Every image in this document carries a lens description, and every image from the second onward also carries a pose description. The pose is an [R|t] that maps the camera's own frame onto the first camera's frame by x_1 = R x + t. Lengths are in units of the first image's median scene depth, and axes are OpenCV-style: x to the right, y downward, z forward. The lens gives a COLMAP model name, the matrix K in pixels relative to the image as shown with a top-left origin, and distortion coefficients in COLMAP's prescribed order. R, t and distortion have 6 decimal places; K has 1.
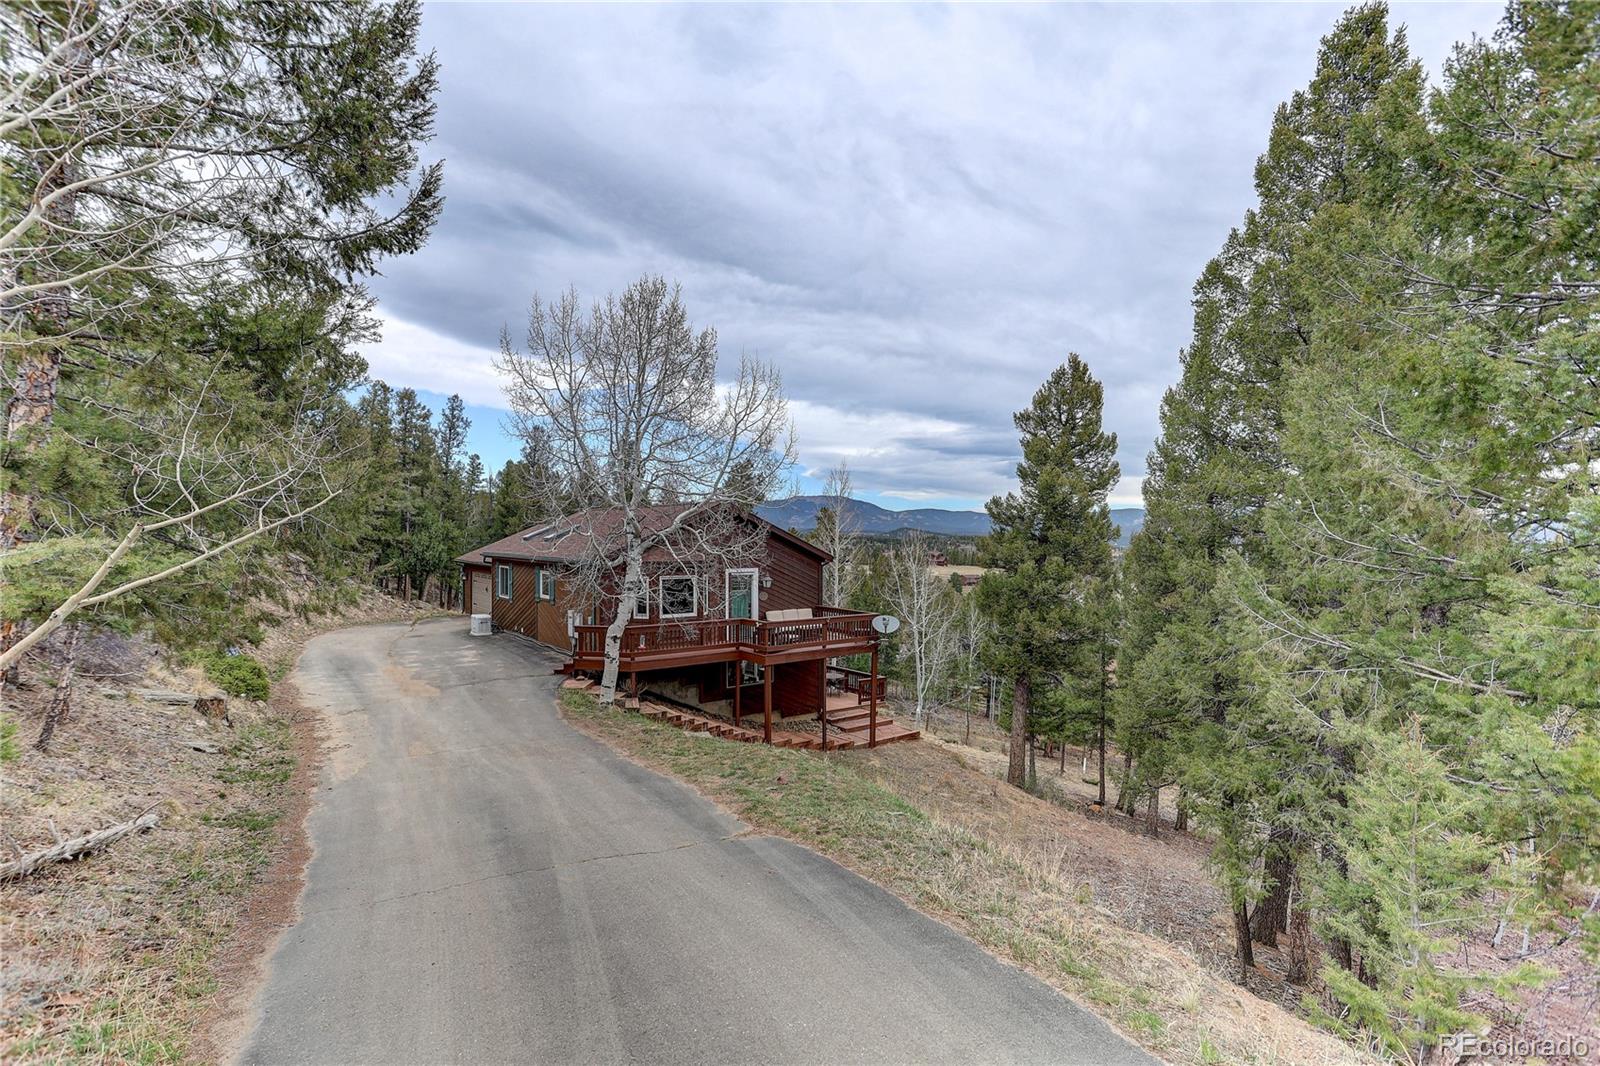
lens RADIAL K [[765.4, 0, 784.9], [0, 765.4, 530.3], [0, 0, 1]] dist [-0.000930, -0.000546]
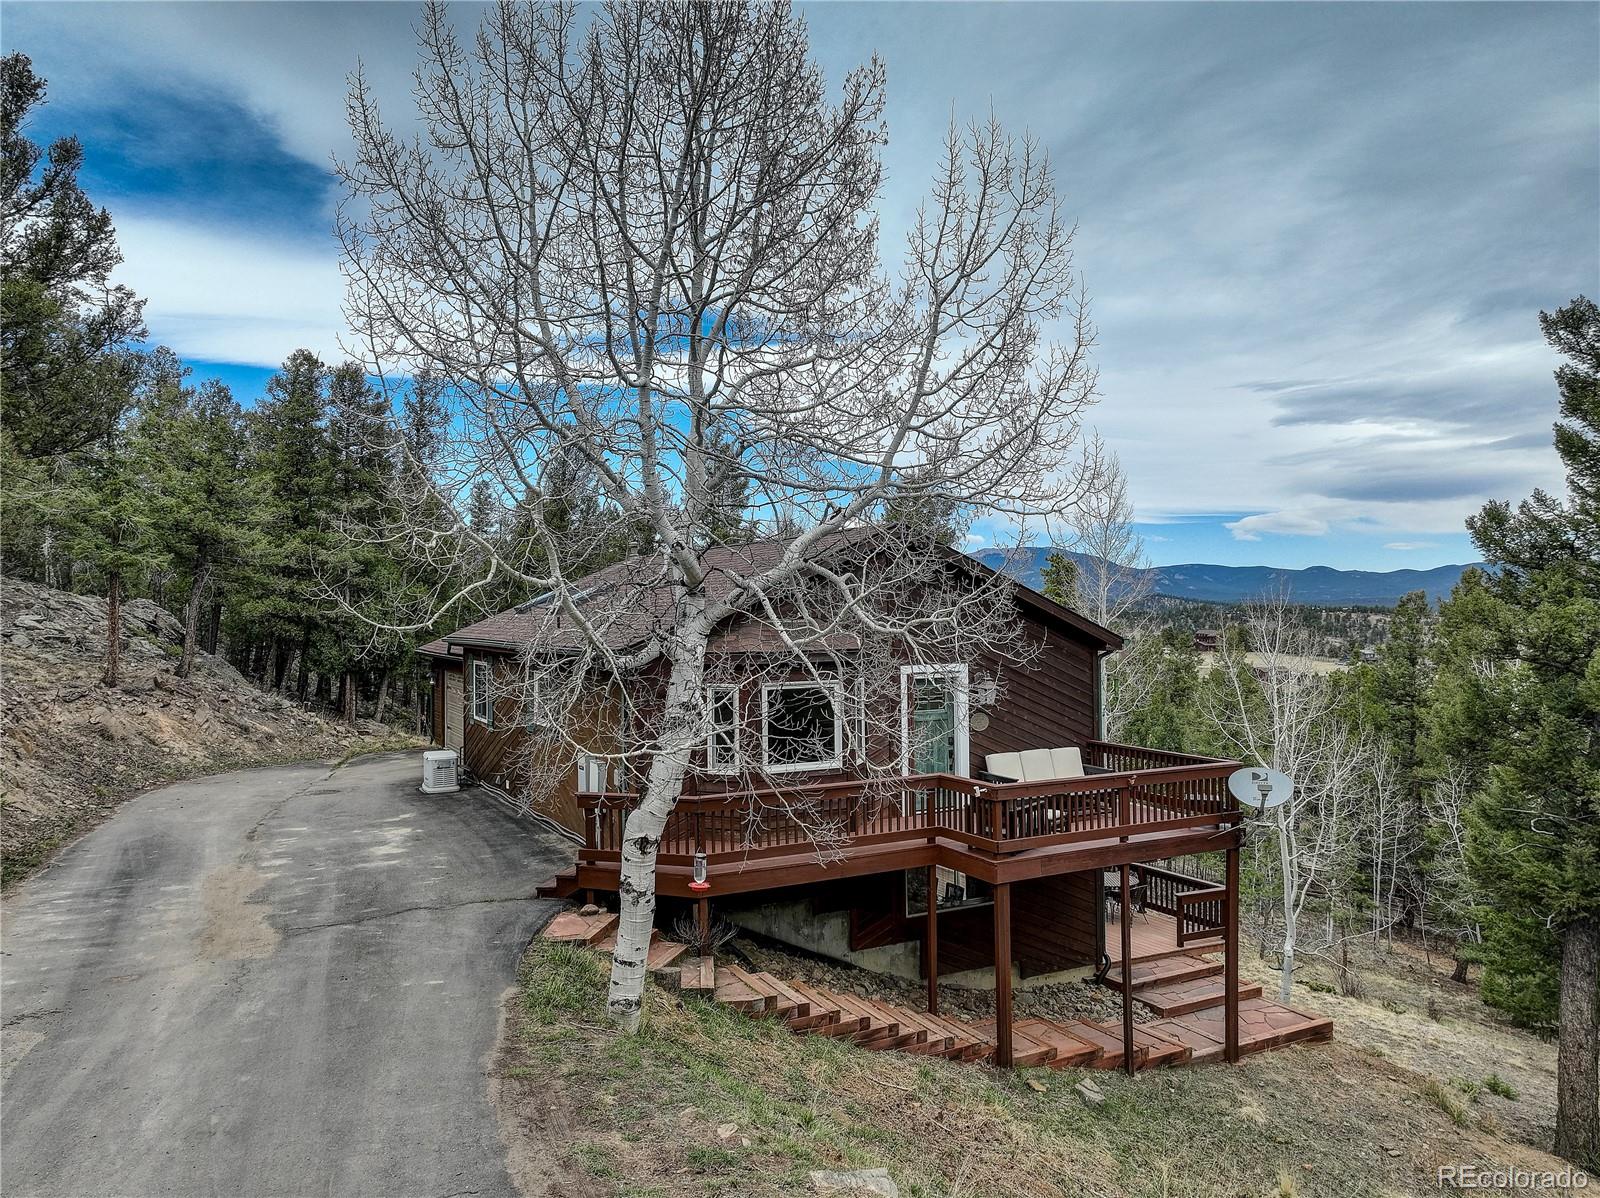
lens RADIAL K [[1121.7, 0, 797.8], [0, 1121.7, 603.2], [0, 0, 1]] dist [0.003040, 0.000459]
pose [[0.989002, -0.013305, -0.147301, -0.037691], [0.013380, 0.999910, -0.000479, 0.010984], [0.147294, -0.001497, 0.989092, 0.307204]]
